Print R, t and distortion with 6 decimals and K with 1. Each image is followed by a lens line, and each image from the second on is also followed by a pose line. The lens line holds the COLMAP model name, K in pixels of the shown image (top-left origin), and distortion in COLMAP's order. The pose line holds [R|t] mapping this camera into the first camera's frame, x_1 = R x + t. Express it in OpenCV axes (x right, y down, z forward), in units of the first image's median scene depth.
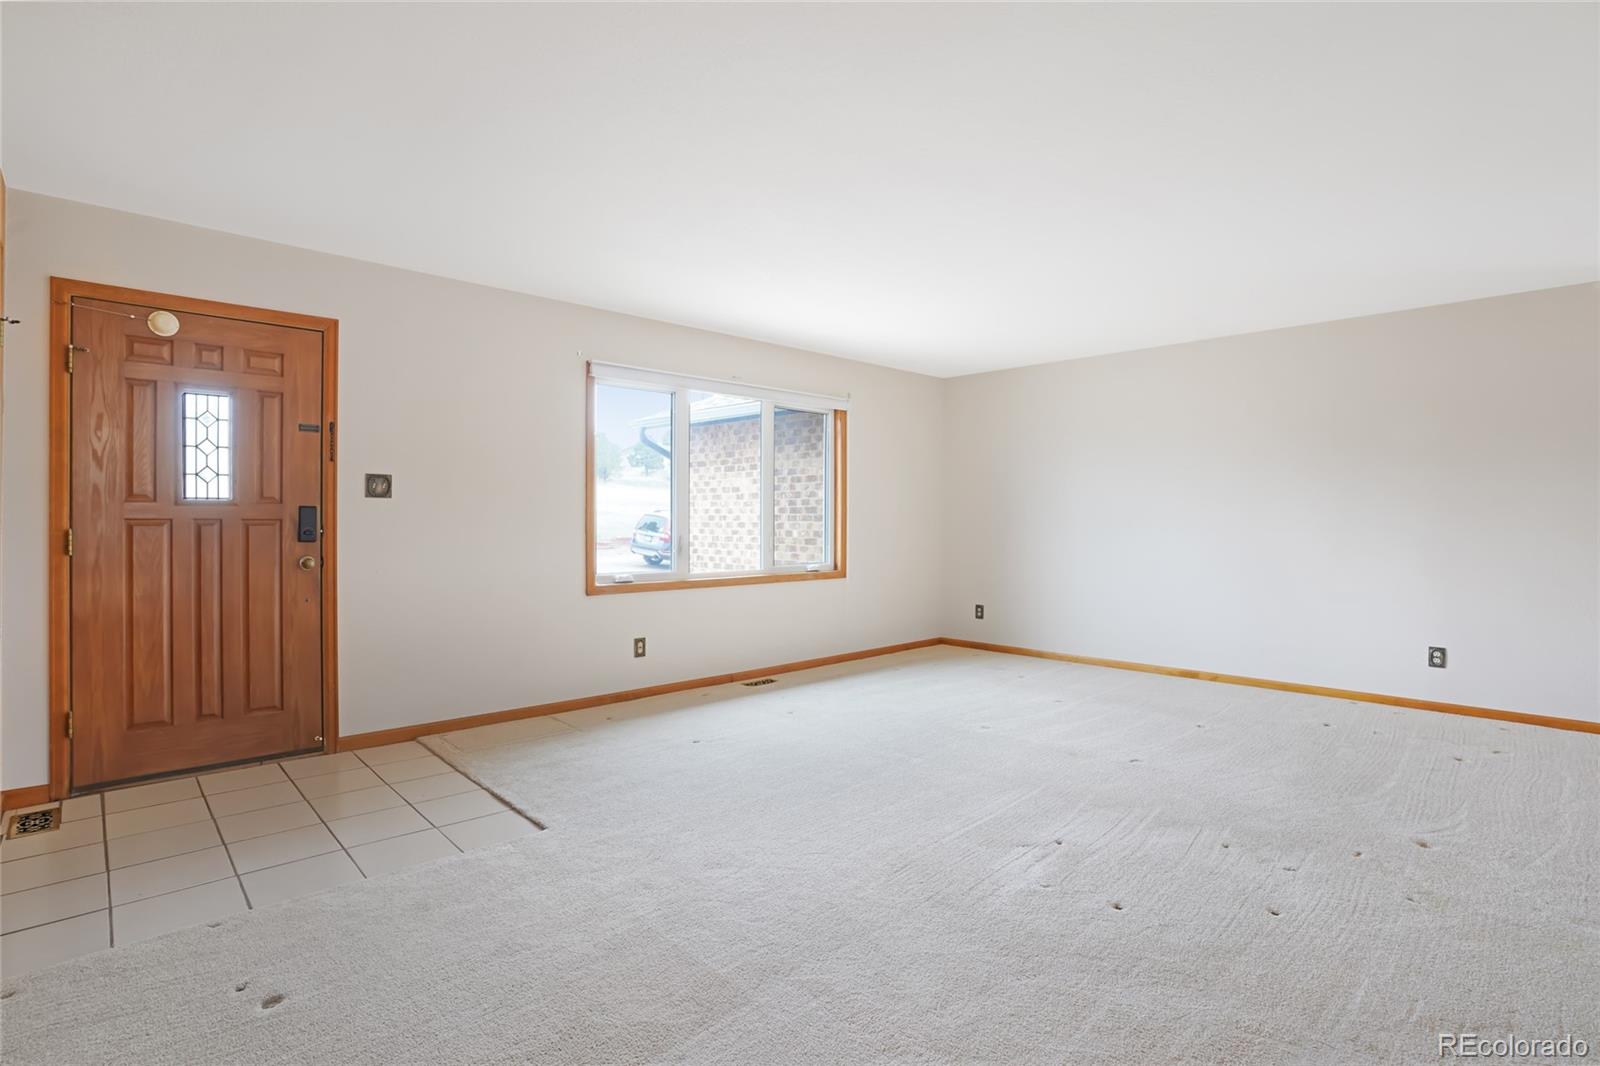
lens RADIAL K [[784.4, 0, 805.5], [0, 784.4, 521.8], [0, 0, 1]] dist [-0.072396, 0.030012]
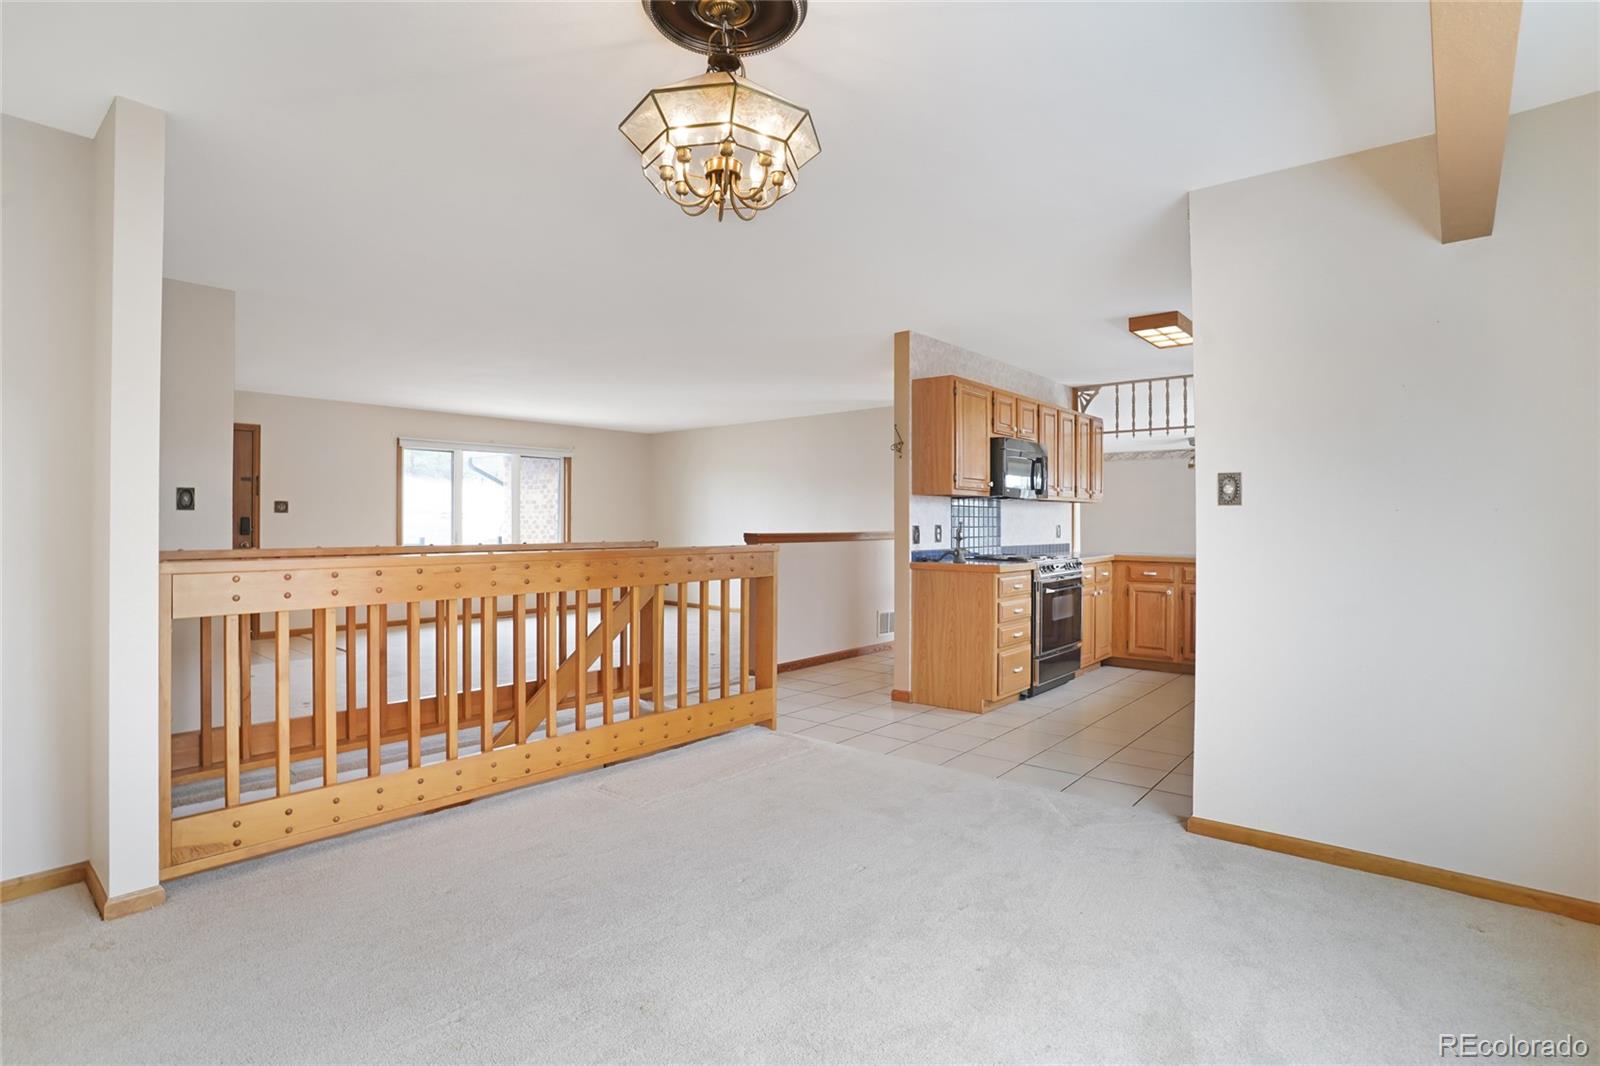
lens RADIAL K [[784.4, 0, 791.9], [0, 784.4, 514.5], [0, 0, 1]] dist [-0.072396, 0.030012]
pose [[0.994366, 0.001444, 0.105995, 0.553432], [-0.000201, 0.999931, -0.011739, -0.004501], [-0.106005, 0.011652, 0.994297, -1.113225]]
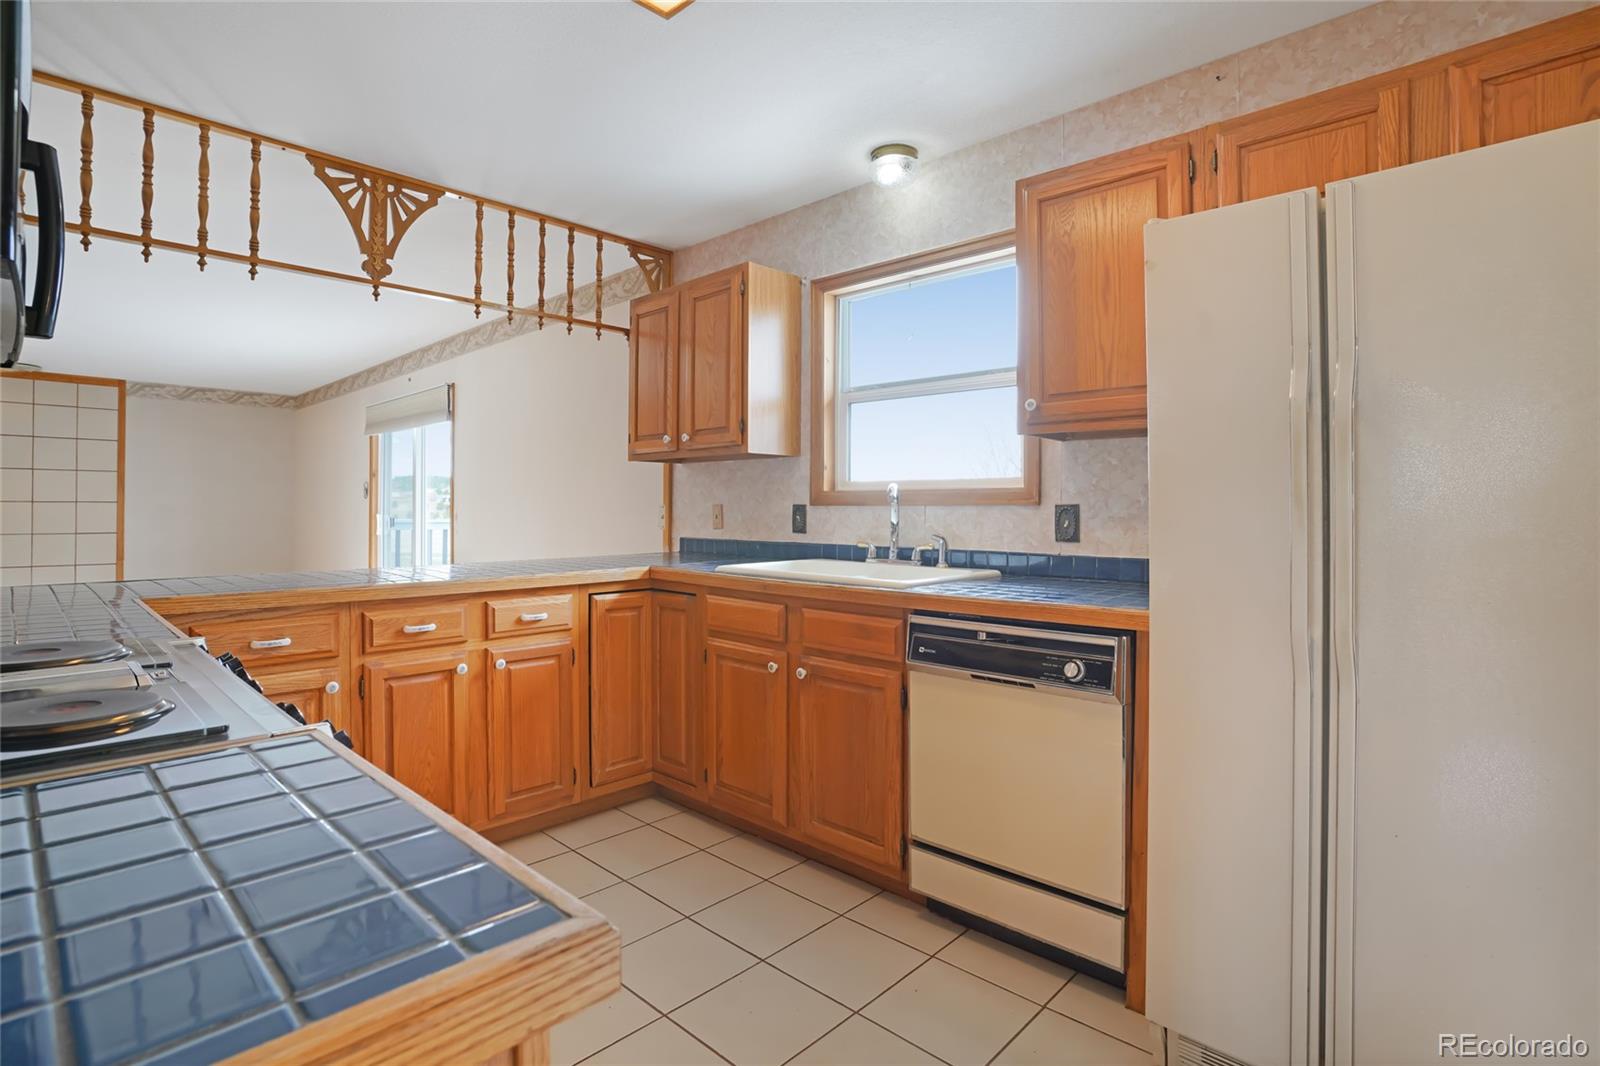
lens RADIAL K [[784.4, 0, 802.8], [0, 784.4, 499.7], [0, 0, 1]] dist [-0.072396, 0.030012]
pose [[-0.062263, 0.007178, 0.998034, 0.897687], [-0.000144, 0.999974, -0.007201, 0.001078], [-0.998060, -0.000592, -0.062260, 0.054669]]
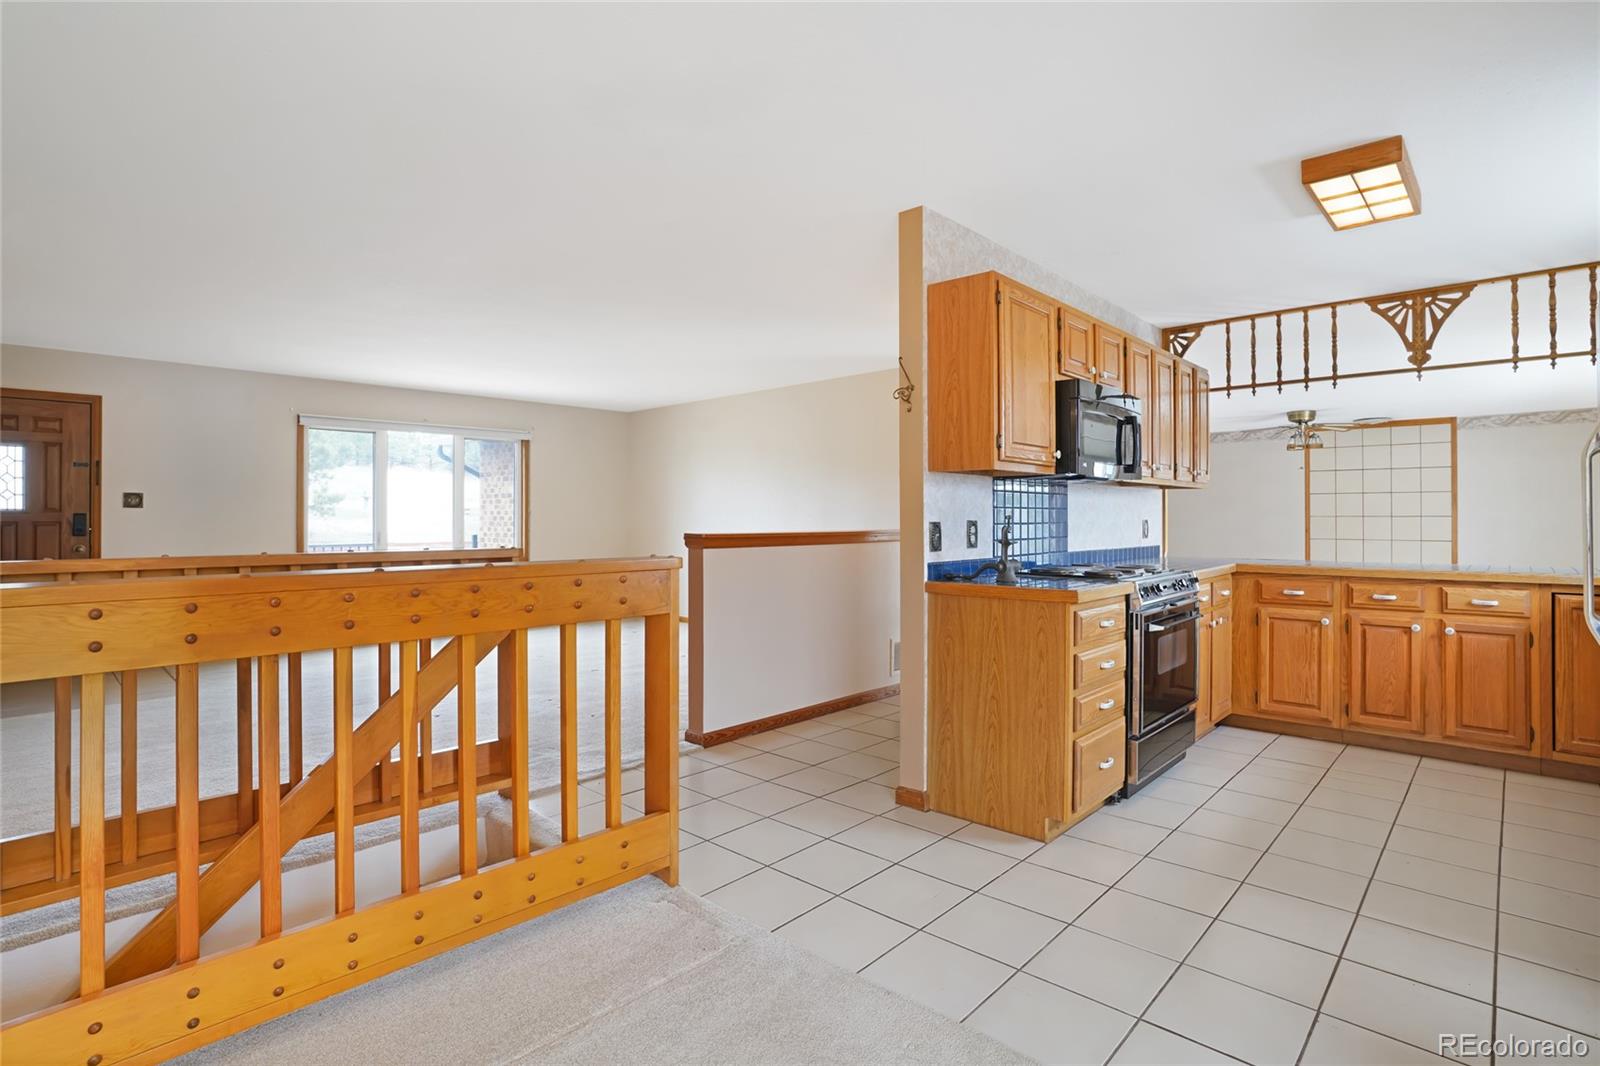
lens RADIAL K [[784.4, 0, 792.9], [0, 784.4, 509.8], [0, 0, 1]] dist [-0.072396, 0.030012]
pose [[0.998517, -0.002254, 0.054387, 0.712619], [0.002941, 0.999917, -0.012564, -0.003935], [-0.054354, 0.012706, 0.998441, -0.617055]]
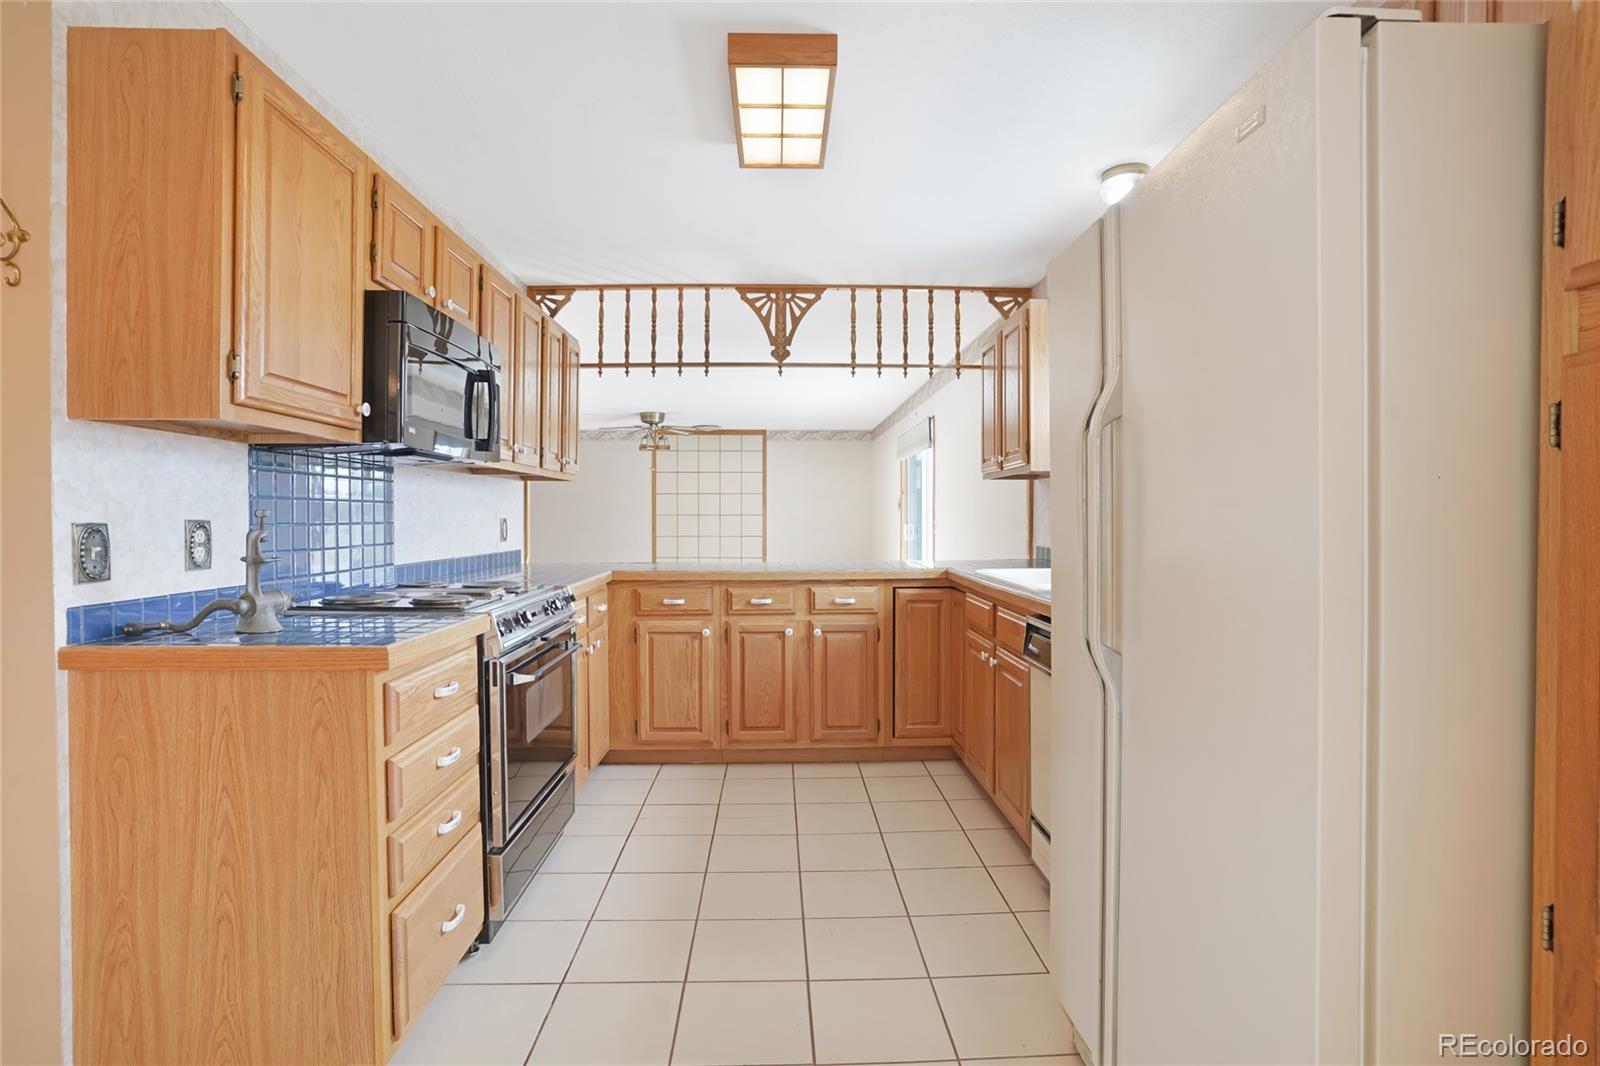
lens RADIAL K [[784.4, 0, 802.2], [0, 784.4, 520.0], [0, 0, 1]] dist [-0.072396, 0.030012]
pose [[0.657428, -0.007496, 0.753480, 0.857478], [0.005707, 0.999971, 0.004970, -0.002330], [-0.753496, 0.001033, 0.657452, -0.330761]]
